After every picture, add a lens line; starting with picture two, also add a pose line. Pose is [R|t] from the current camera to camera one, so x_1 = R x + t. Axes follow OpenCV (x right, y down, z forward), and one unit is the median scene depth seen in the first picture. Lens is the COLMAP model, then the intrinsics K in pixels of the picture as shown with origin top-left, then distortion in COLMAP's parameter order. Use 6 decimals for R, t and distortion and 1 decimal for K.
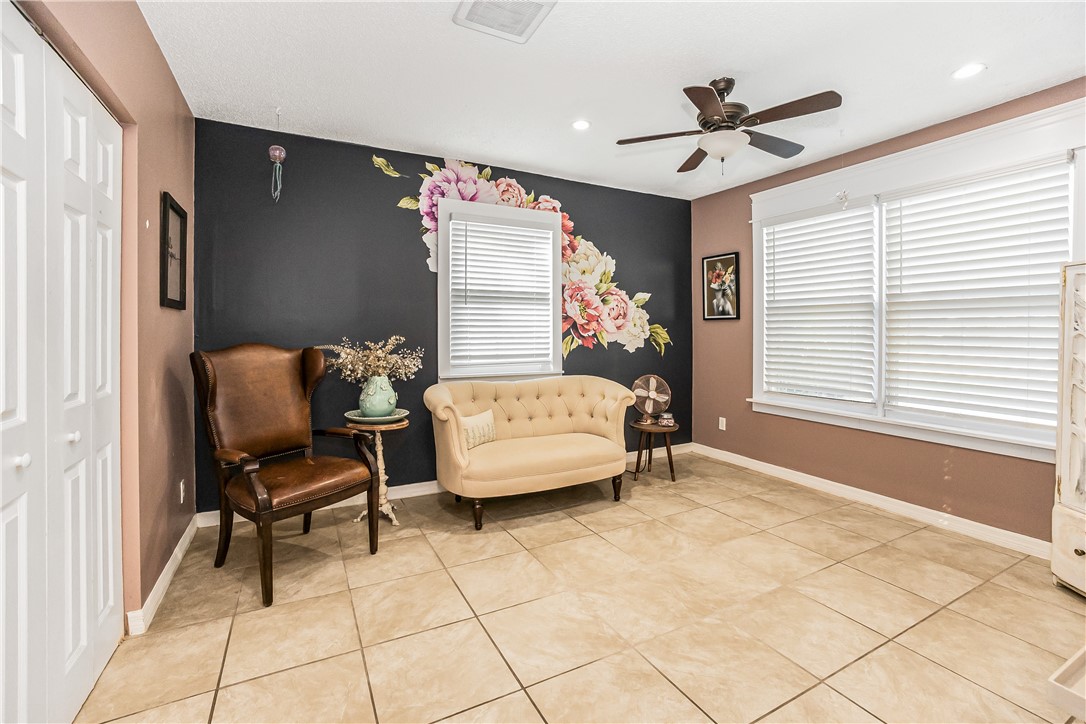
lens RADIAL K [[479.0, 0, 538.0], [0, 479.0, 358.8], [0, 0, 1]] dist [-0.067595, 0.025436]
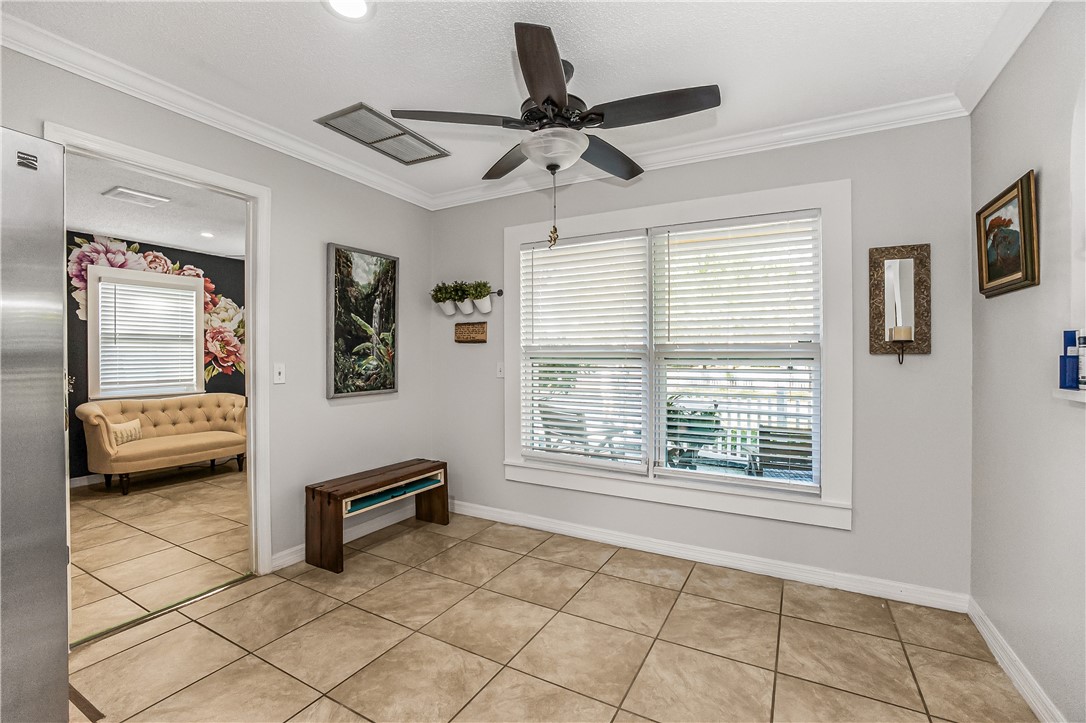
lens RADIAL K [[472.1, 0, 543.0], [0, 472.1, 361.5], [0, 0, 1]] dist [-0.063378, 0.024223]
pose [[0.830443, -0.013427, 0.556941, 0.127418], [0.039838, 0.998581, -0.035328, 0.026874], [-0.555677, 0.051526, 0.829800, -0.685982]]
